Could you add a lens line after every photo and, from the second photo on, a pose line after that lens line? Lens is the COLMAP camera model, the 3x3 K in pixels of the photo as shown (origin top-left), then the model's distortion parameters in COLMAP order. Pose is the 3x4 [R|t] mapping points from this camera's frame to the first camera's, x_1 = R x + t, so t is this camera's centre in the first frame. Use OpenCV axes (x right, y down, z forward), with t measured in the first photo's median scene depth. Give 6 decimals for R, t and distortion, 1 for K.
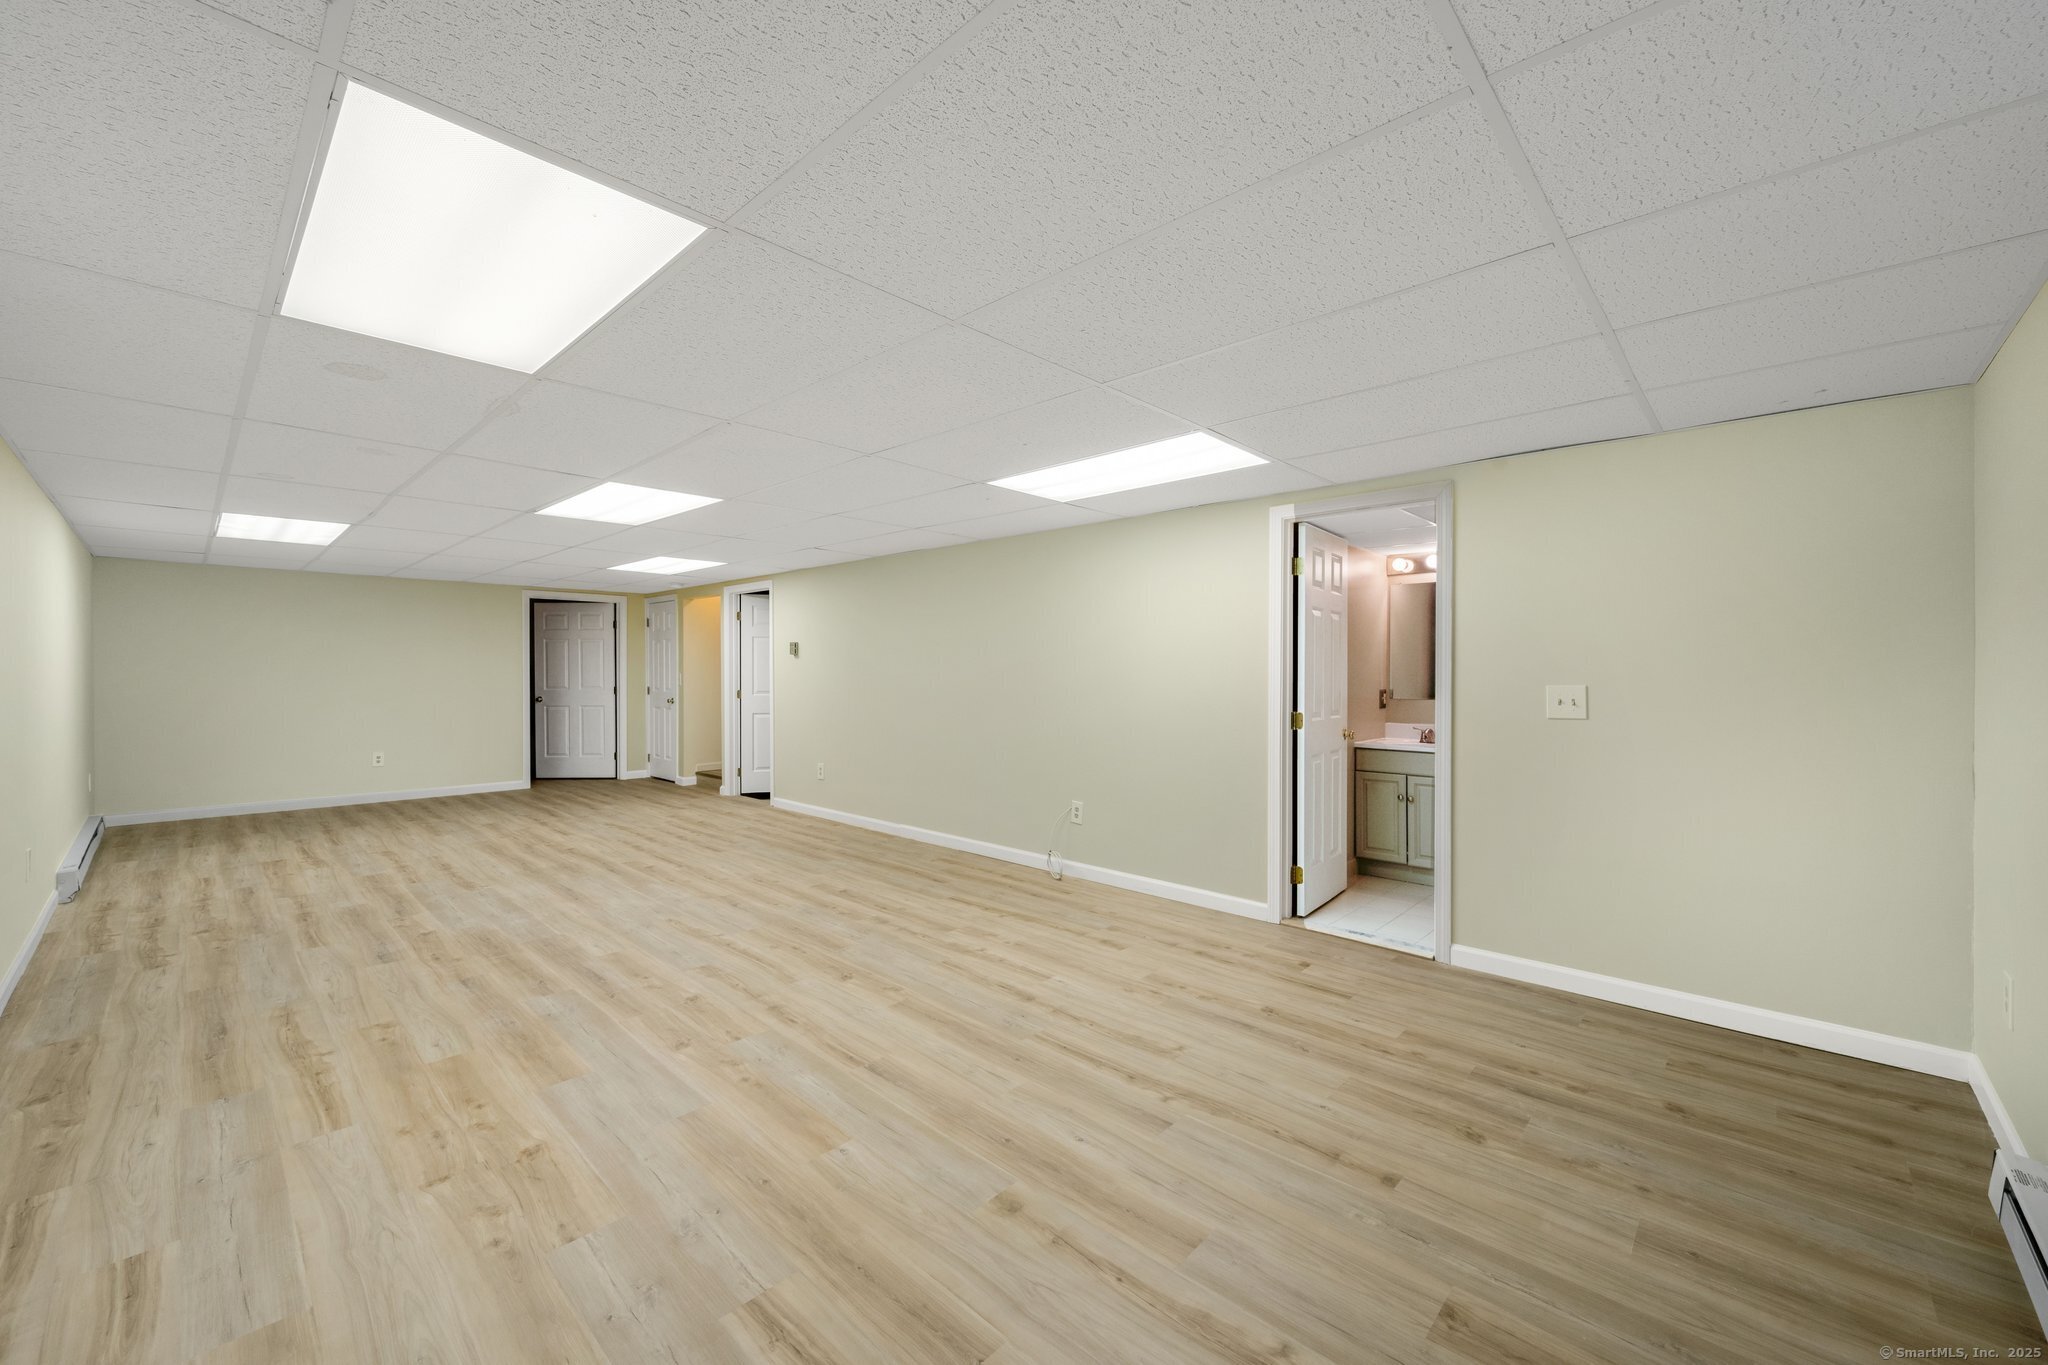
lens RADIAL K [[813.1, 0, 1027.8], [0, 813.1, 676.5], [0, 0, 1]] dist [0.003278, -0.000112]
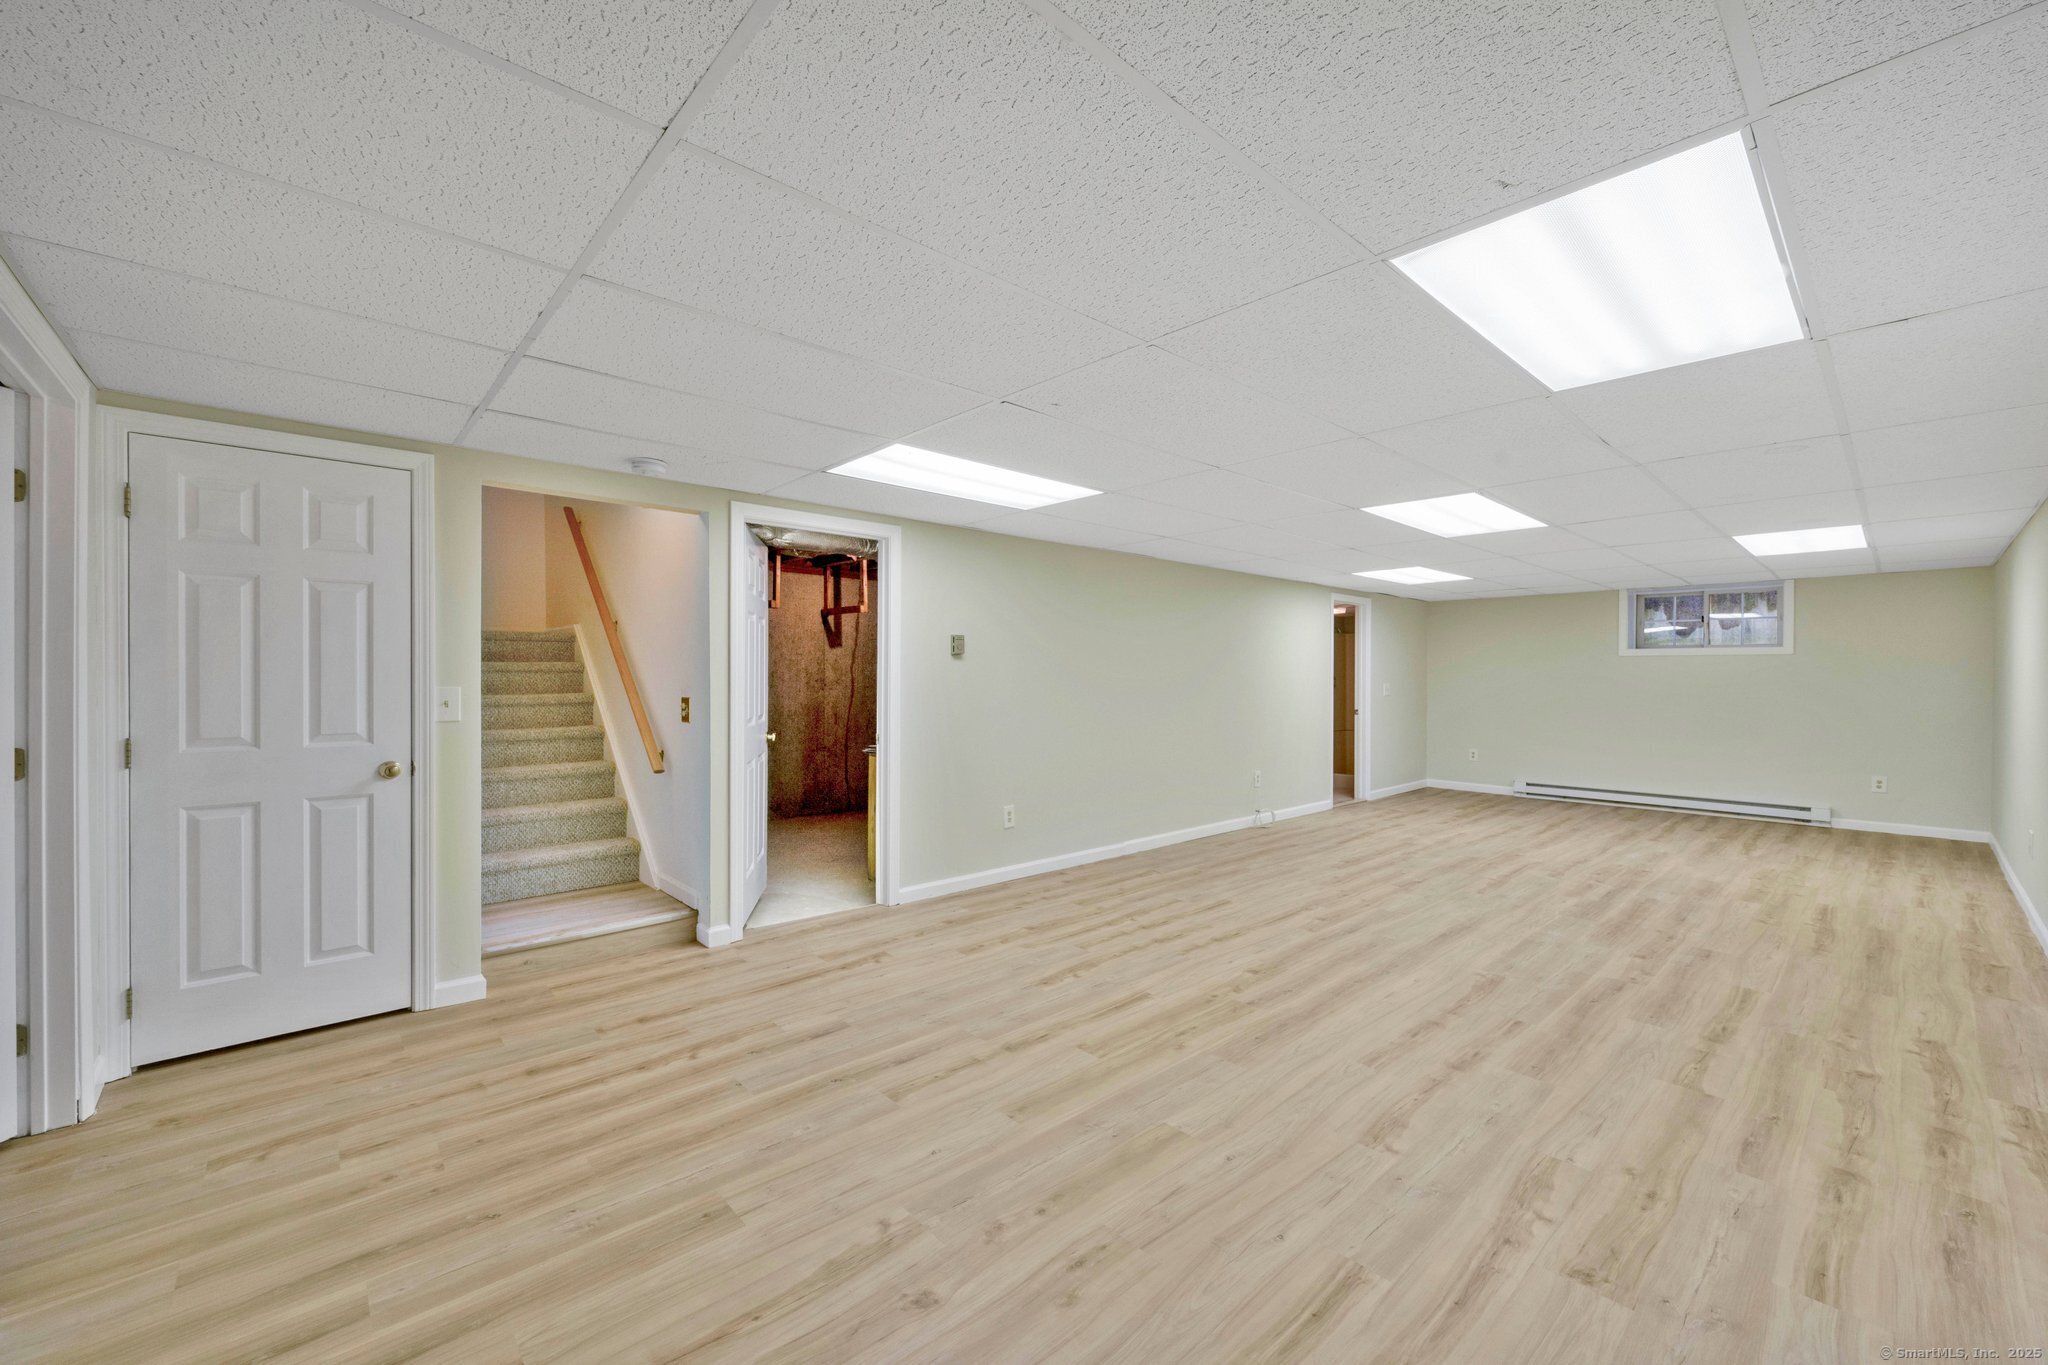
lens RADIAL K [[813.1, 0, 1029.3], [0, 813.1, 679.4], [0, 0, 1]] dist [0.003278, -0.000112]
pose [[0.056862, -0.006379, 0.998362, -1.640485], [0.005274, 0.999968, 0.006089, -0.019017], [-0.998368, 0.004919, 0.056894, 1.572085]]
